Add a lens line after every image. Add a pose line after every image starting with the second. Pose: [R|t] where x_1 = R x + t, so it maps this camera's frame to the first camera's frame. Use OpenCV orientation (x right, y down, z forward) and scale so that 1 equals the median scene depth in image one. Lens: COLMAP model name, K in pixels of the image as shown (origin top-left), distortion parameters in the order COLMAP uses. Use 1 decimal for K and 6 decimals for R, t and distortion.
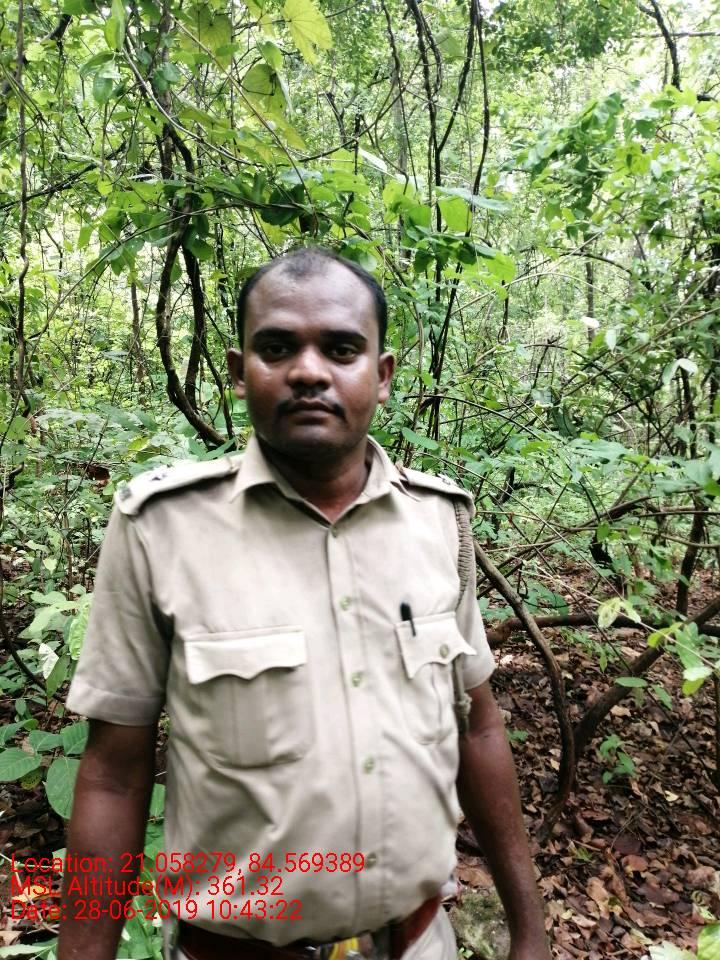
lens RADIAL K [[740.8, 0, 361.8], [0, 740.8, 482.1], [0, 0, 1]] dist [0.012839, -0.021708]
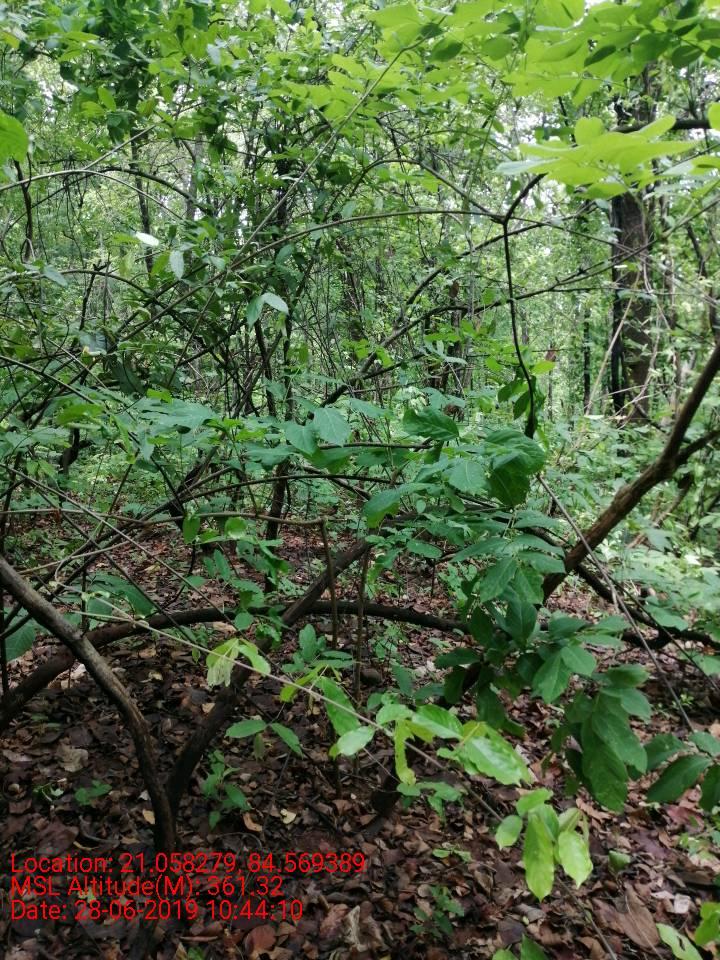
lens RADIAL K [[740.8, 0, 364.1], [0, 740.8, 479.0], [0, 0, 1]] dist [0.012839, -0.021708]
pose [[0.844029, -0.092305, 0.528294, 0.065953], [0.058666, 0.995056, 0.080130, -0.020260], [-0.533078, -0.036639, 0.845272, 0.214113]]
